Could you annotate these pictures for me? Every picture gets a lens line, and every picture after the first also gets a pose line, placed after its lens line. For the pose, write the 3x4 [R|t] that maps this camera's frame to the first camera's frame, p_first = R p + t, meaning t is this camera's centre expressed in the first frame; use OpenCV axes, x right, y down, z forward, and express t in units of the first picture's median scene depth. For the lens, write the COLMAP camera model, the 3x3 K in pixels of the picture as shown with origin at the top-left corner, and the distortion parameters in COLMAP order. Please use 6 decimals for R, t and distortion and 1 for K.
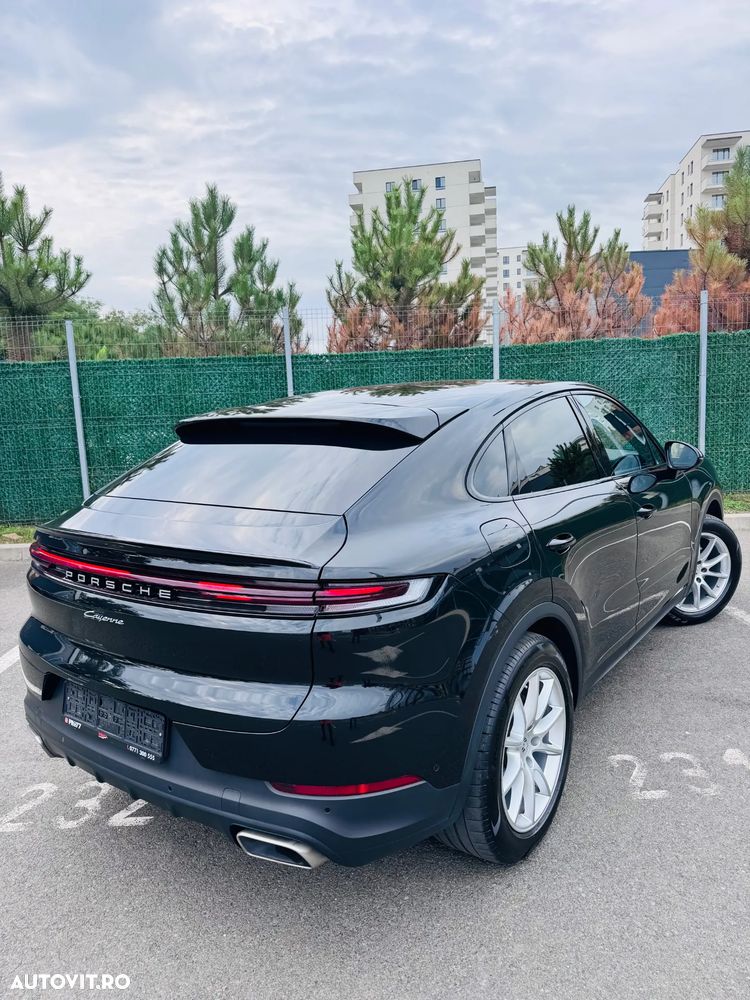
lens RADIAL K [[698.2, 0, 380.5], [0, 698.2, 503.8], [0, 0, 1]] dist [0.046599, -0.064746]
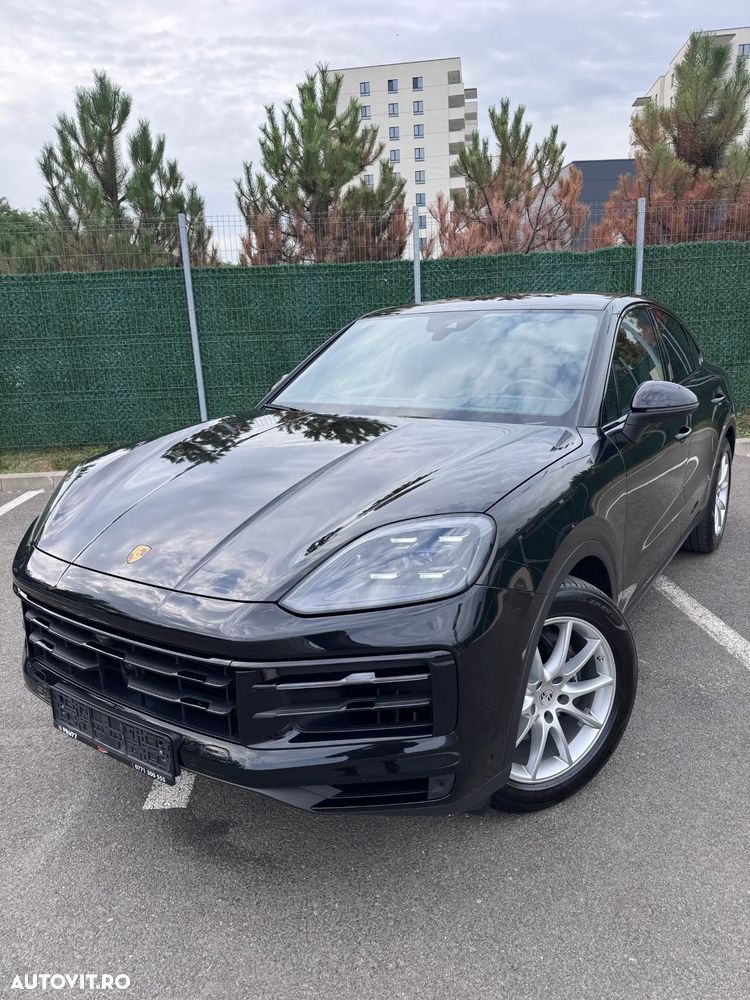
lens RADIAL K [[698.2, 0, 374.7], [0, 698.2, 504.1], [0, 0, 1]] dist [0.046599, -0.064746]
pose [[0.999776, -0.005742, 0.020346, 0.084585], [0.003474, 0.993943, 0.109844, -0.007905], [-0.020854, -0.109749, 0.993741, 0.049852]]
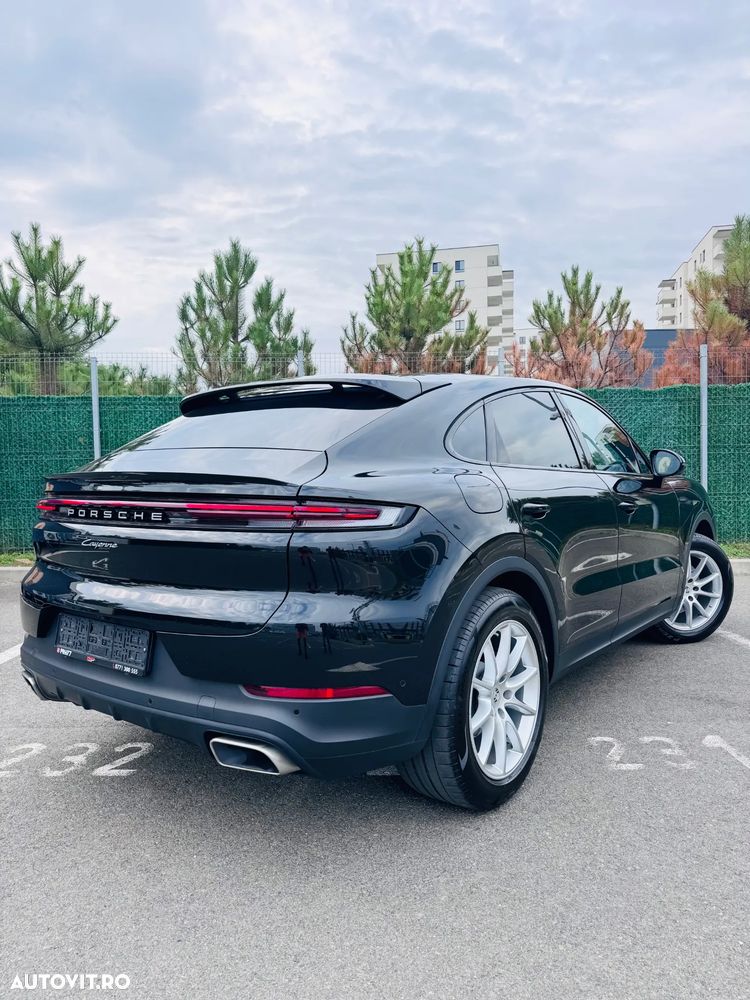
lens RADIAL K [[698.2, 0, 380.9], [0, 698.2, 507.9], [0, 0, 1]] dist [0.046599, -0.064746]
pose [[0.999387, 0.027544, -0.021586, 0.013128], [-0.029491, 0.994965, -0.095781, 0.045744], [0.018839, 0.096359, 0.995168, -0.014567]]
